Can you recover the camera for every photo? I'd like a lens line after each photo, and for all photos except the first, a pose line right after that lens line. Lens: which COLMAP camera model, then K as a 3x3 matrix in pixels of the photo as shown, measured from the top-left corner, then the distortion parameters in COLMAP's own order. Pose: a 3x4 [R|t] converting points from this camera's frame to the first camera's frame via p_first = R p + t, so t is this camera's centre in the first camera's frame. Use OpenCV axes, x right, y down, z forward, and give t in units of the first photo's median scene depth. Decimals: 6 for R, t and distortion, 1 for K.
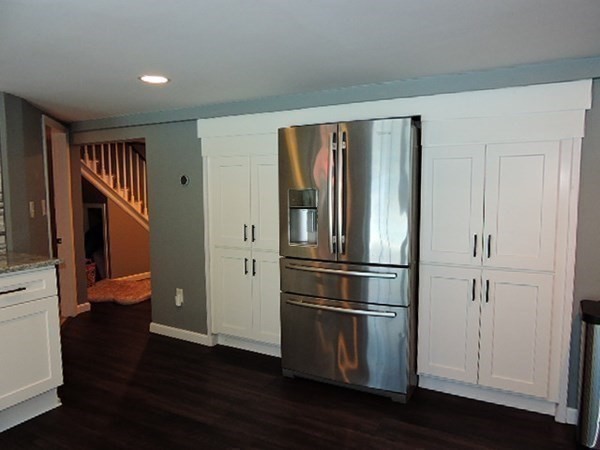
lens RADIAL K [[431.6, 0, 300.0], [0, 431.6, 225.0], [0, 0, 1]] dist [-0.002939, 0.002513]
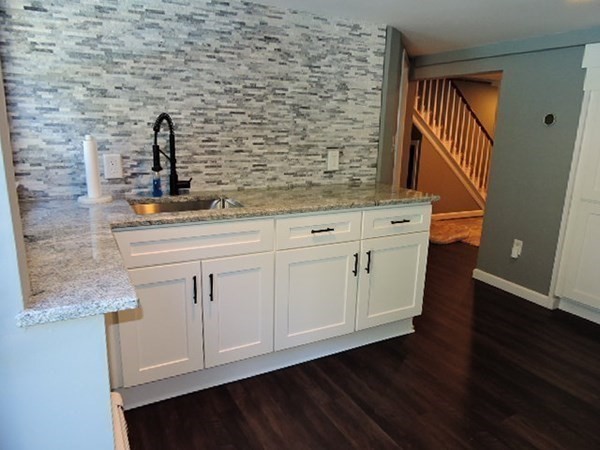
lens RADIAL K [[431.6, 0, 300.0], [0, 431.6, 225.0], [0, 0, 1]] dist [-0.002939, 0.002513]
pose [[0.842990, 0.153605, -0.515531, -0.201599], [-0.080055, 0.983515, 0.162139, 0.004591], [0.531938, -0.095411, 0.841391, -0.016152]]
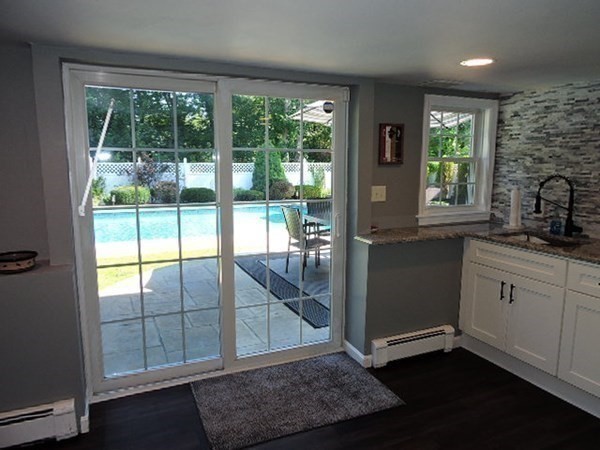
lens RADIAL K [[431.6, 0, 300.0], [0, 431.6, 225.0], [0, 0, 1]] dist [-0.002939, 0.002513]
pose [[-0.593638, 0.123542, -0.795192, 0.240548], [-0.073309, 0.975735, 0.206319, -0.070053], [0.801386, 0.180774, -0.570177, 0.465705]]
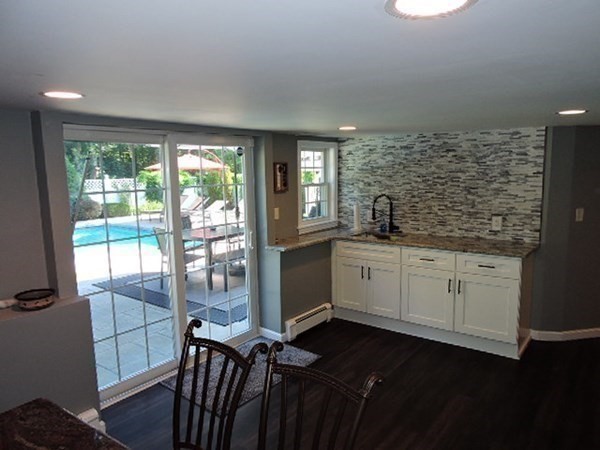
lens RADIAL K [[431.6, 0, 300.0], [0, 431.6, 225.0], [0, 0, 1]] dist [-0.002939, 0.002513]
pose [[-0.150259, 0.137451, -0.979045, 0.573233], [-0.069666, 0.986354, 0.149170, -0.111546], [0.986189, 0.090621, -0.138633, 0.323856]]
